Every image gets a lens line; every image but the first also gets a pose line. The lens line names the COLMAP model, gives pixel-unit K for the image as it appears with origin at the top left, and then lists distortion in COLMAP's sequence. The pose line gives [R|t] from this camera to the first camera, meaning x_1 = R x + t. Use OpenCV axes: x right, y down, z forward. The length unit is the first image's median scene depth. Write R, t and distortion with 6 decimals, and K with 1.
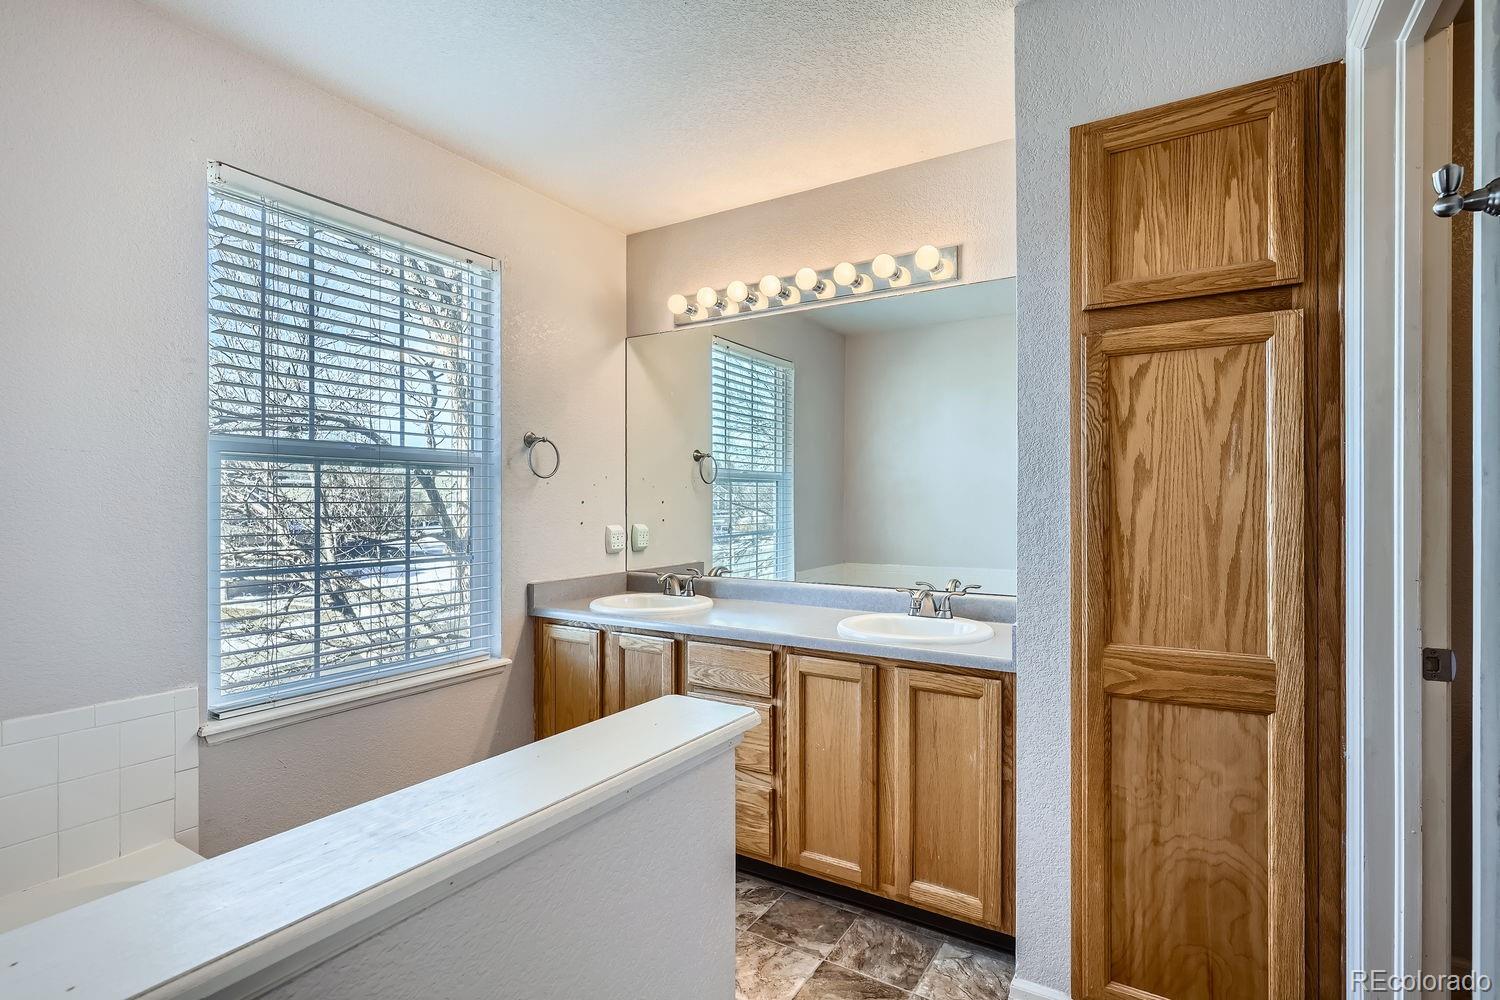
lens RADIAL K [[723.1, 0, 742.2], [0, 723.1, 505.9], [0, 0, 1]] dist [0.002844, 0.000426]
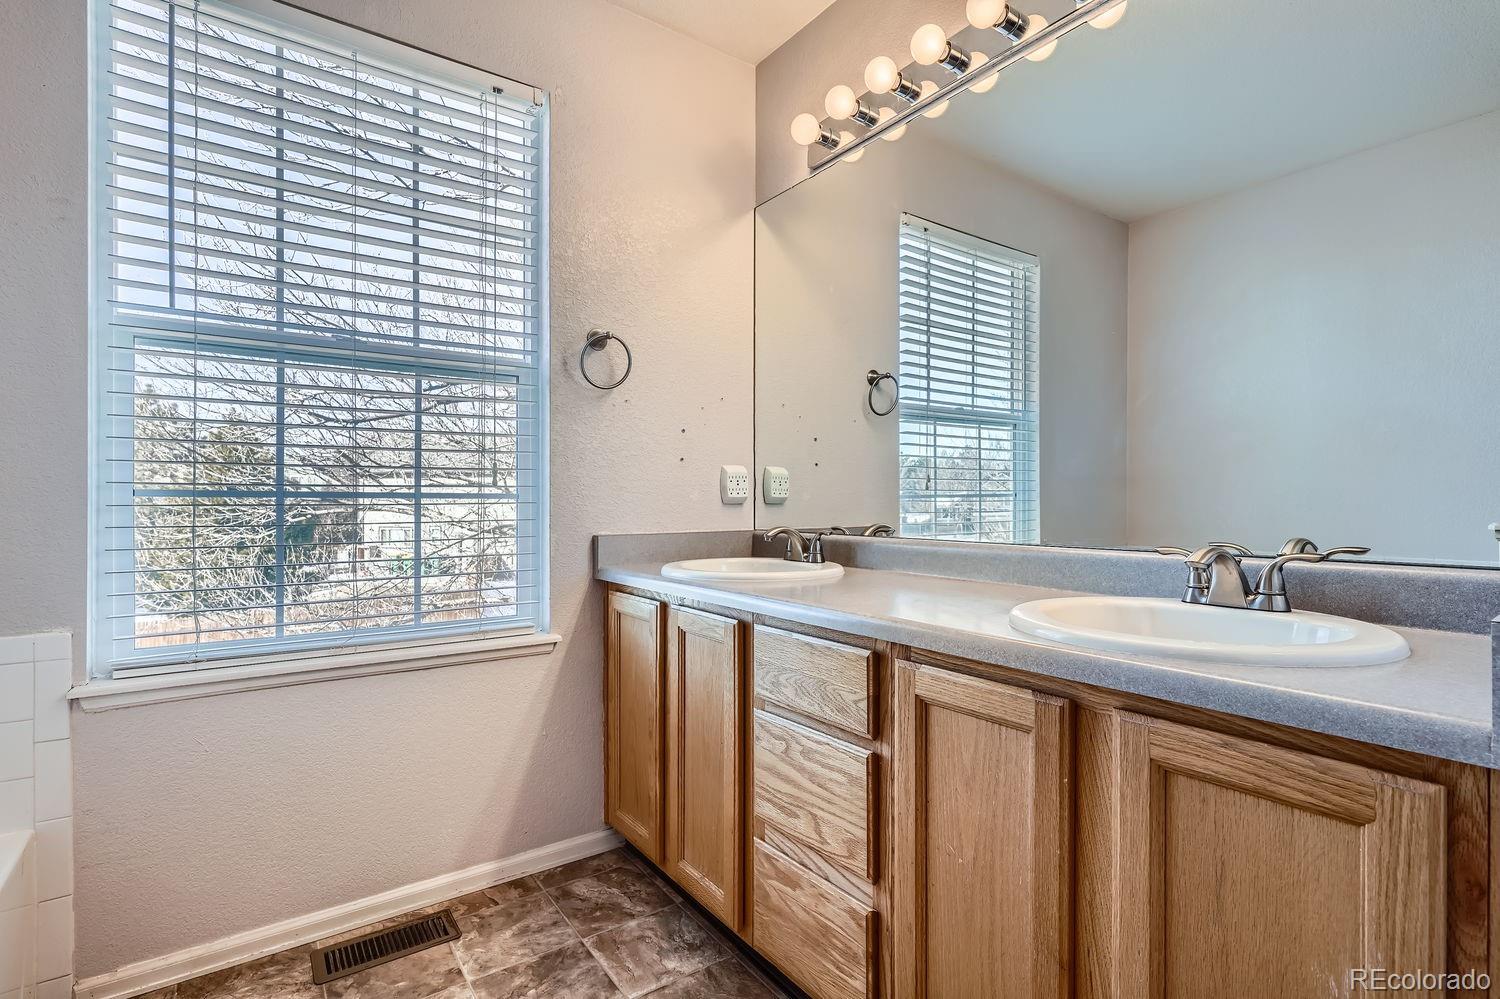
lens RADIAL K [[723.1, 0, 742.2], [0, 723.1, 505.4], [0, 0, 1]] dist [0.002844, 0.000426]
pose [[0.922181, 0.003863, -0.386740, 0.157443], [-0.003867, 0.999992, 0.000766, 0.094177], [0.386740, 0.000789, 0.922188, 0.473893]]
